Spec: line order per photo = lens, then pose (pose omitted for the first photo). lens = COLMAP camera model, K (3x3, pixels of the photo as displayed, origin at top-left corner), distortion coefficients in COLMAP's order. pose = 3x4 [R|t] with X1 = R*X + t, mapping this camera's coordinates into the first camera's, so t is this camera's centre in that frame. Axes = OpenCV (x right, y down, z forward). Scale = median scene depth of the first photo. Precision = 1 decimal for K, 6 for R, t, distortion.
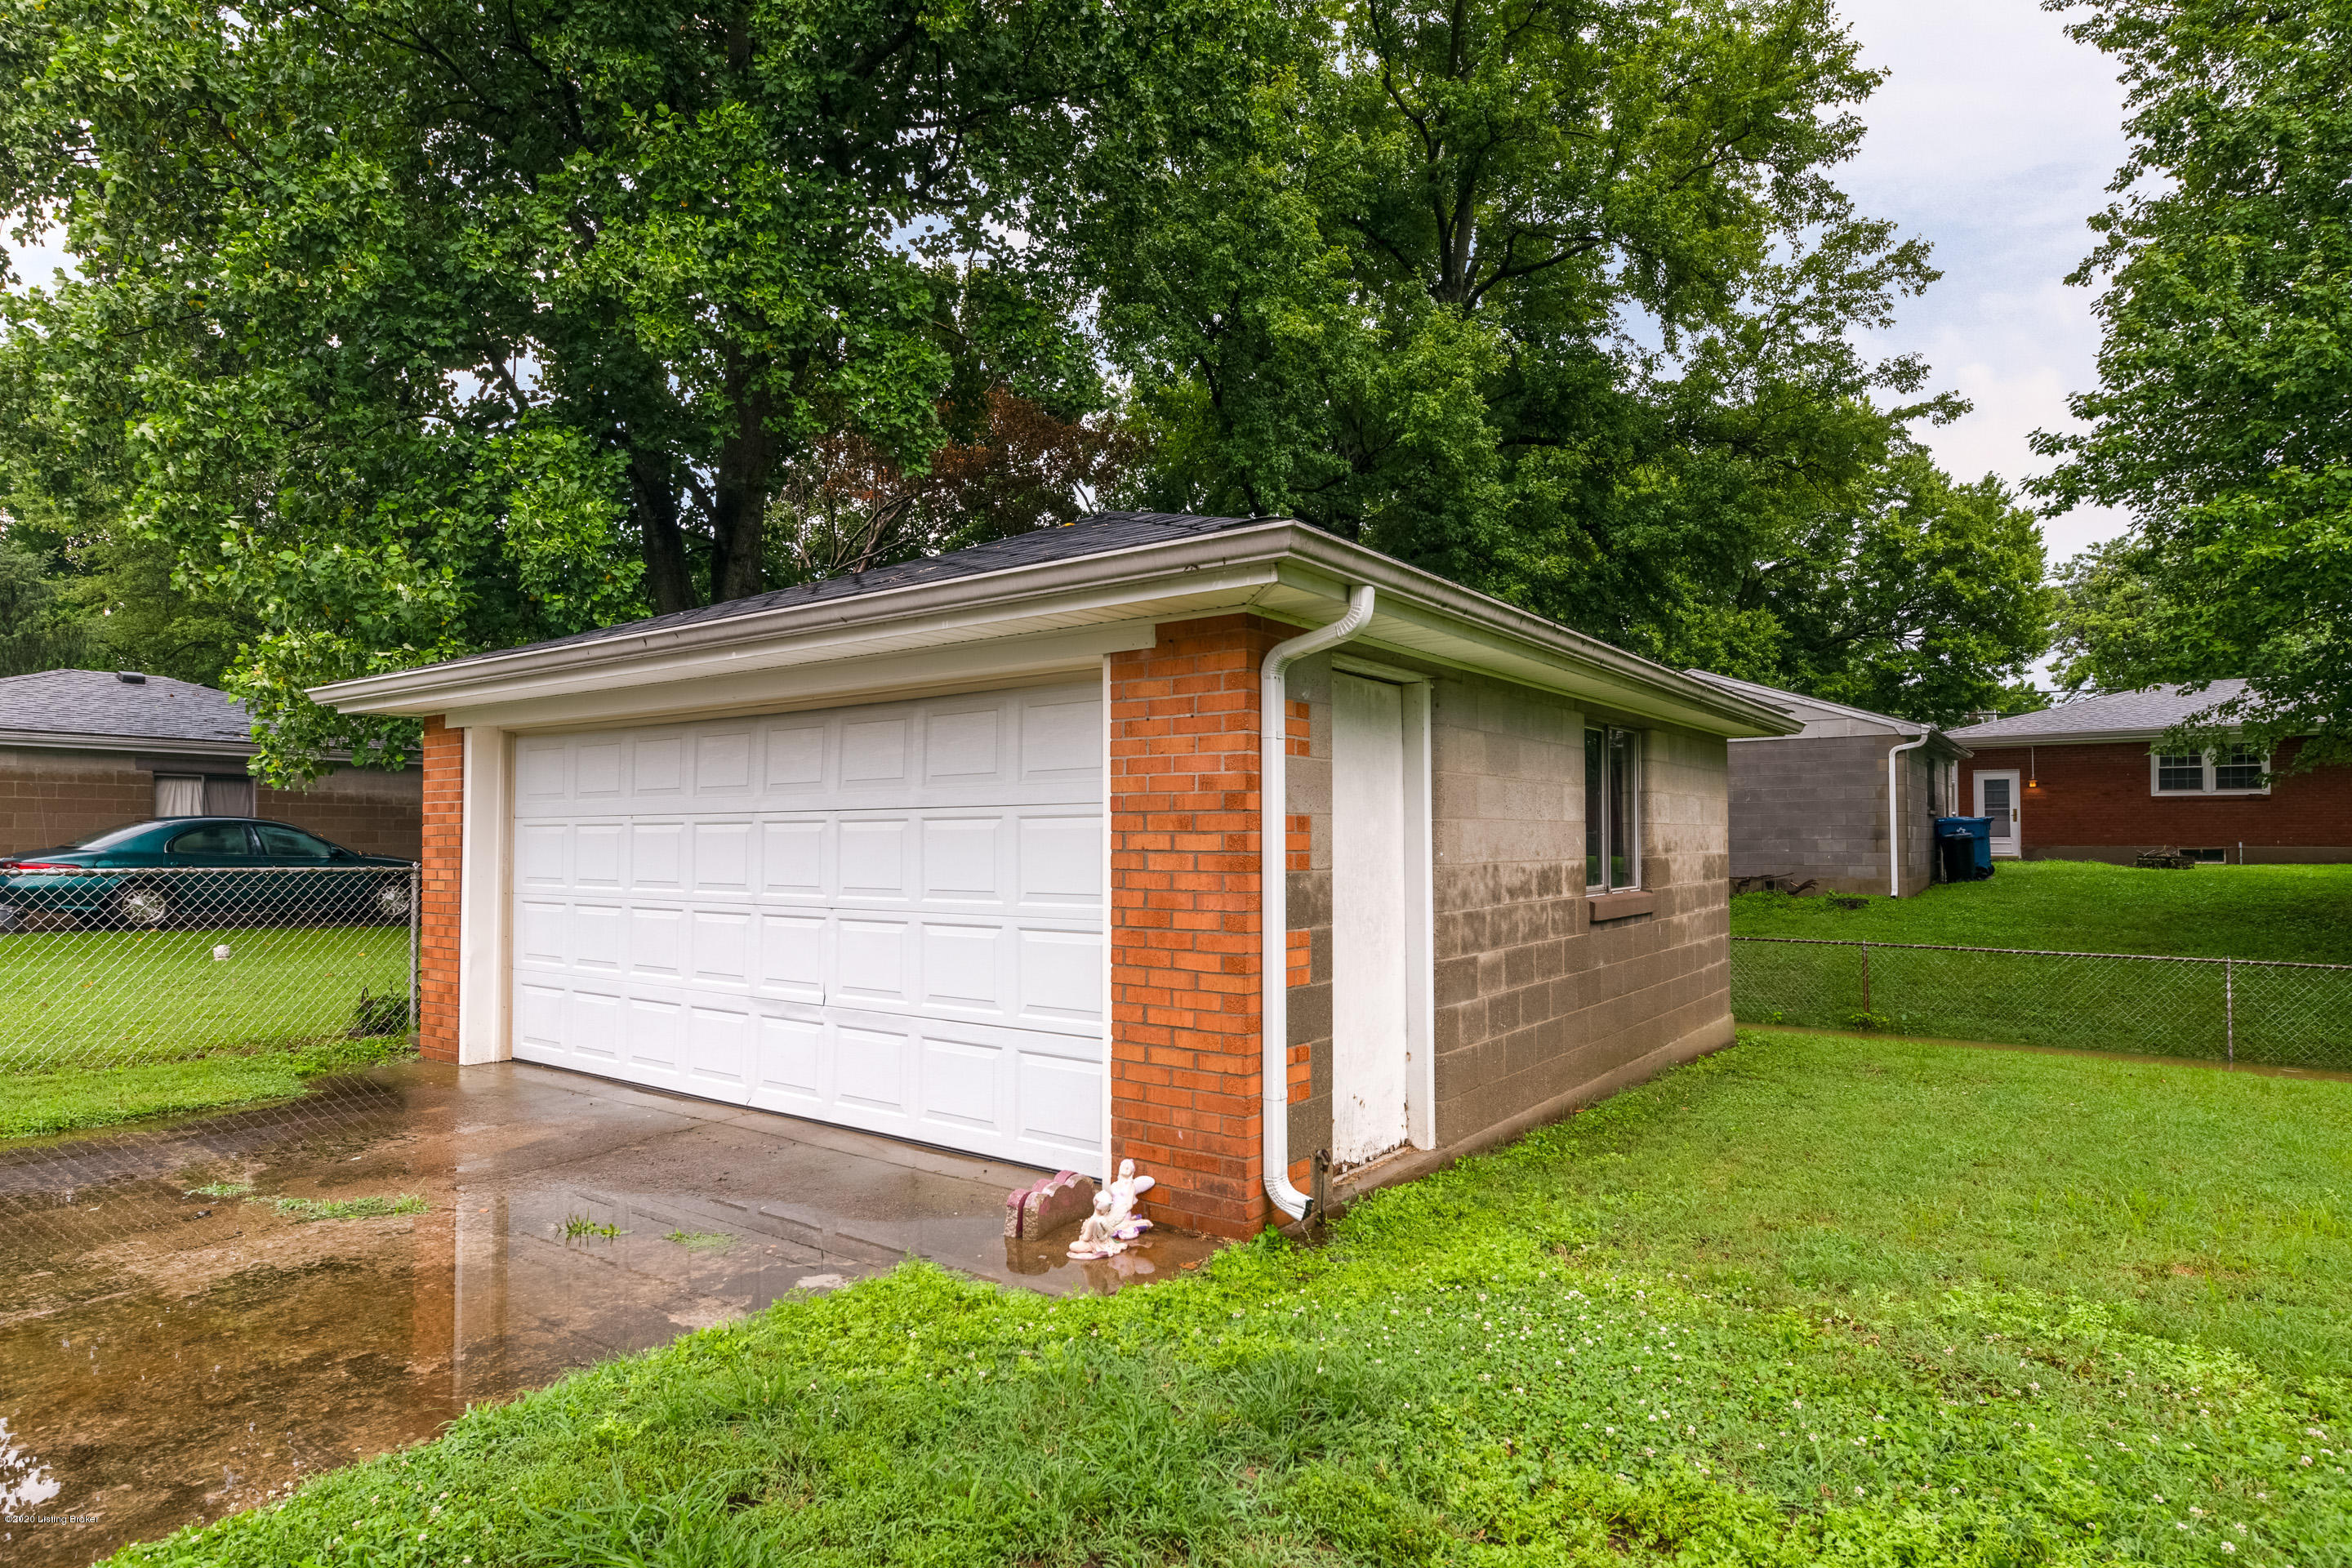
lens RADIAL K [[1279.0, 0, 1176.0], [0, 1279.0, 784.0], [0, 0, 1]] dist [-0.001190, -0.000191]
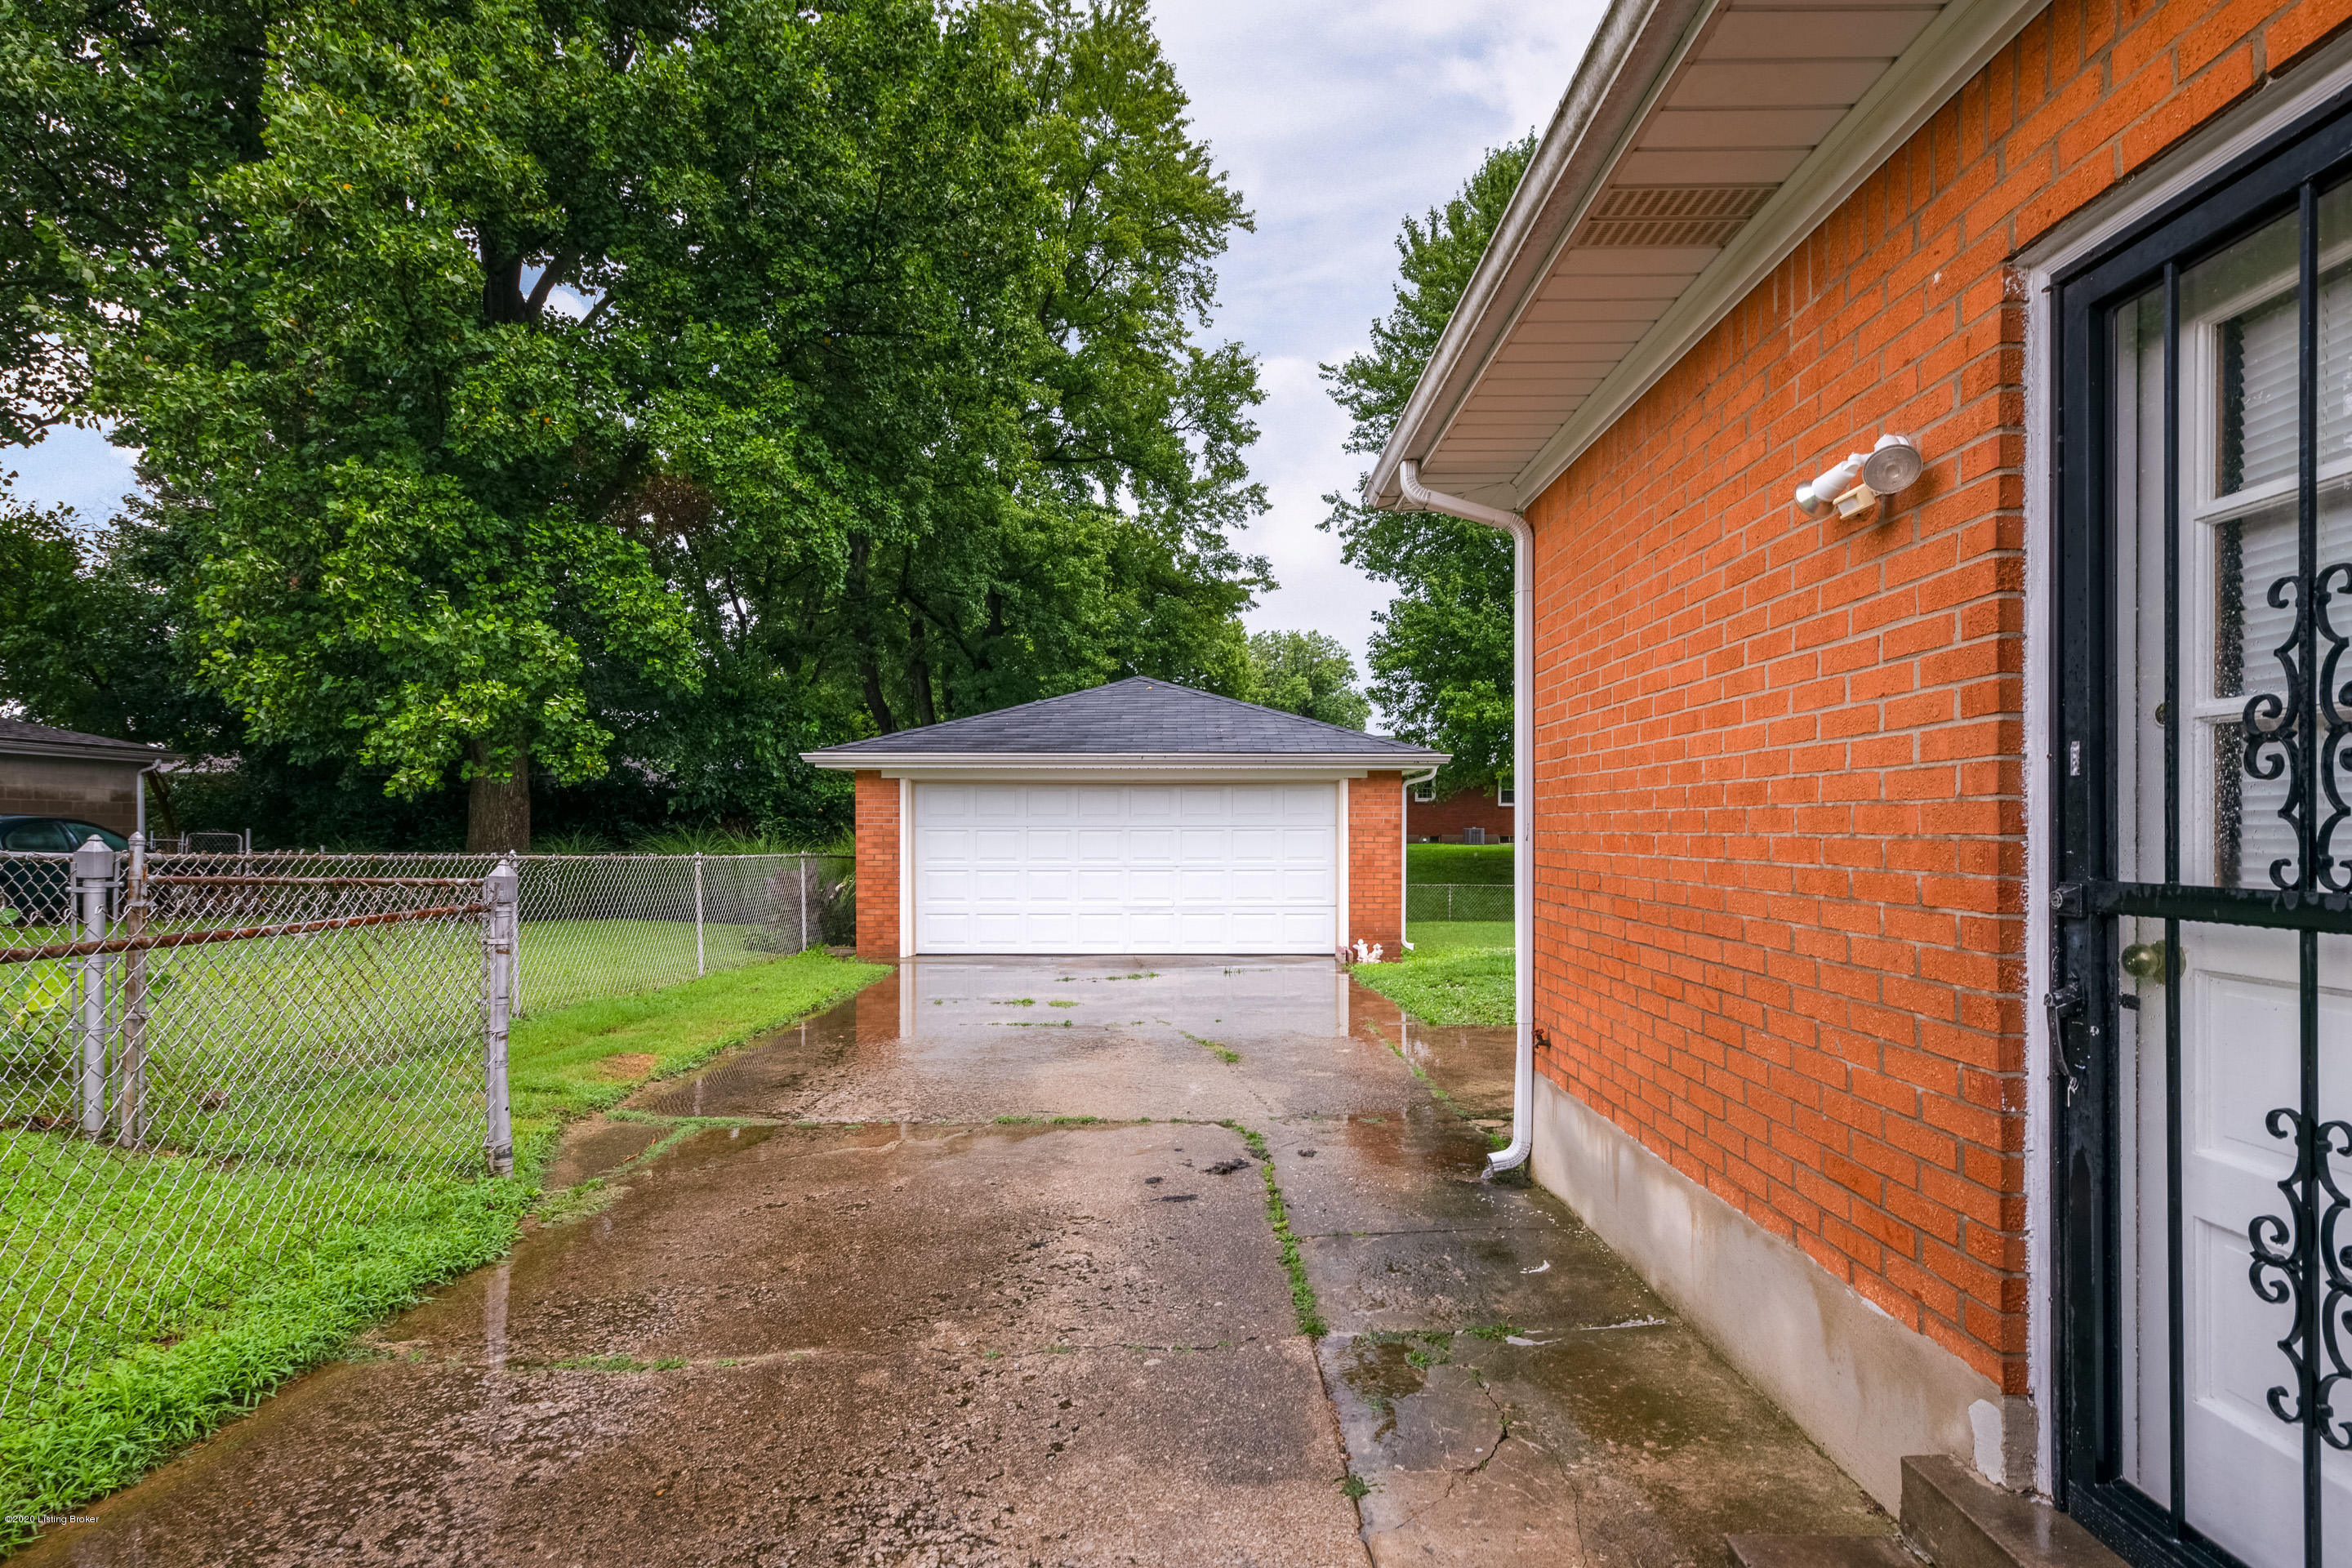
lens RADIAL K [[1133.9, 0, 1174.8], [0, 1133.9, 812.6], [0, 0, 1]] dist [-0.000310, -0.000010]
pose [[0.816196, 0.006845, 0.577735, -0.608094], [-0.025384, 0.999389, 0.024021, -0.022851], [-0.577218, -0.034271, 0.815871, -0.303545]]
